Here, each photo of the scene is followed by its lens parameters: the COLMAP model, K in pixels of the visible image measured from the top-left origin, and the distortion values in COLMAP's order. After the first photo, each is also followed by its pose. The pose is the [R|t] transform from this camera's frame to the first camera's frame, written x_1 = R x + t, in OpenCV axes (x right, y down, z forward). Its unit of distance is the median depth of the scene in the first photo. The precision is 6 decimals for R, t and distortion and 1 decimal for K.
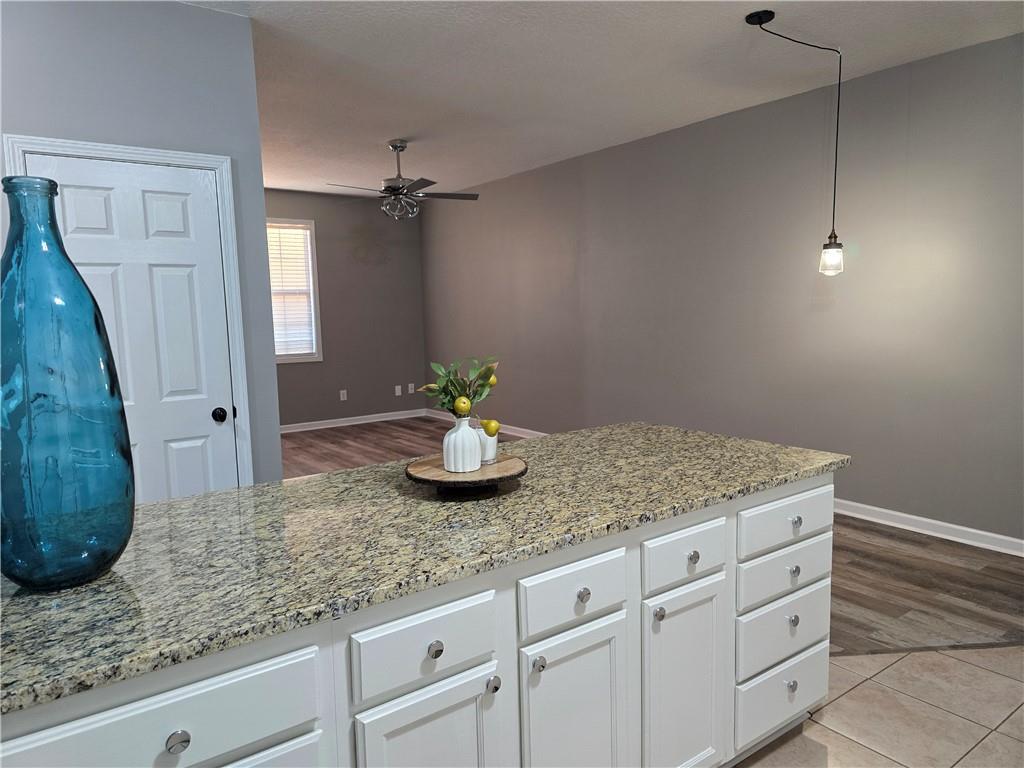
lens RADIAL K [[695.1, 0, 508.7], [0, 695.1, 388.3], [0, 0, 1]] dist [0.075256, -0.072037]
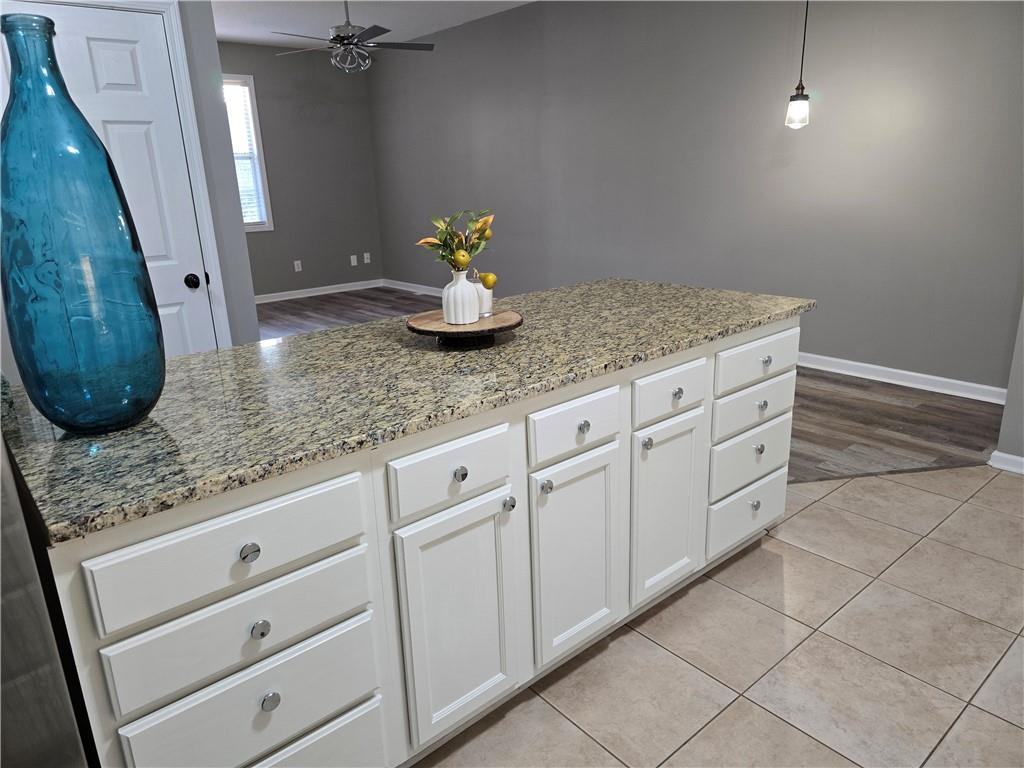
lens RADIAL K [[695.9, 0, 508.6], [0, 695.9, 375.1], [0, 0, 1]] dist [0.095951, -0.121444]
pose [[0.997125, -0.033525, 0.067956, -0.074877], [0.022003, 0.986262, 0.163714, 0.027829], [-0.072511, -0.161748, 0.984164, -0.054758]]
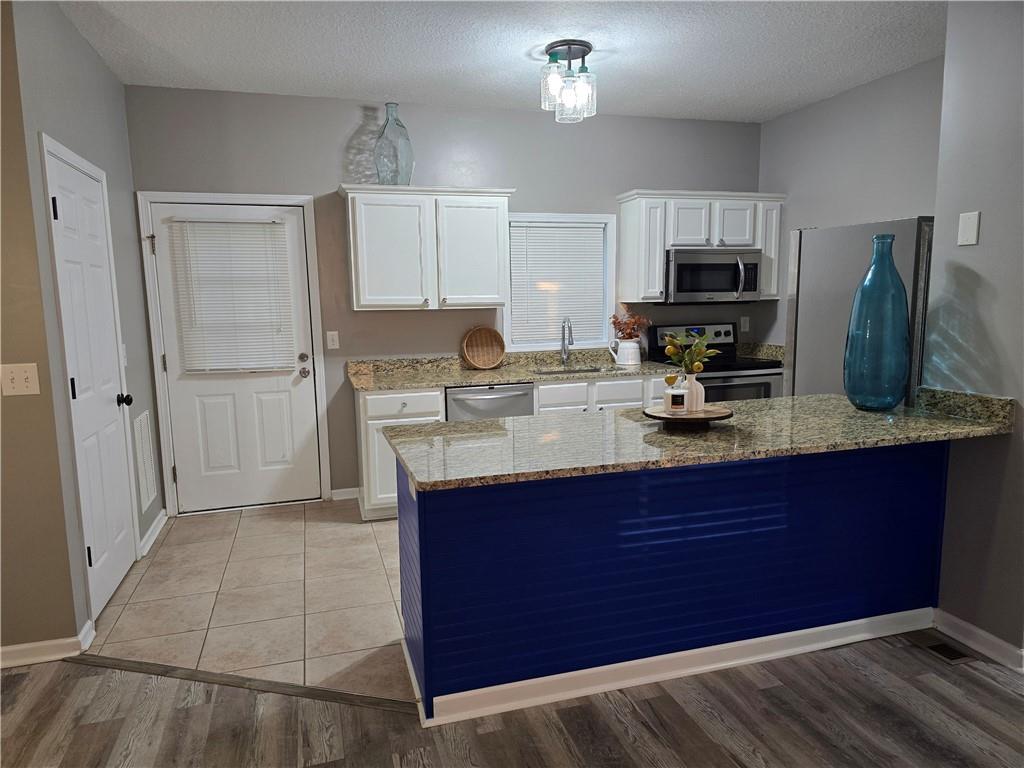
lens RADIAL K [[697.1, 0, 516.0], [0, 697.1, 392.3], [0, 0, 1]] dist [0.069907, -0.062882]
pose [[-0.946798, -0.006635, 0.321760, -0.205494], [0.076453, 0.966530, 0.244897, -0.328348], [-0.312616, 0.256467, -0.914602, 2.624445]]
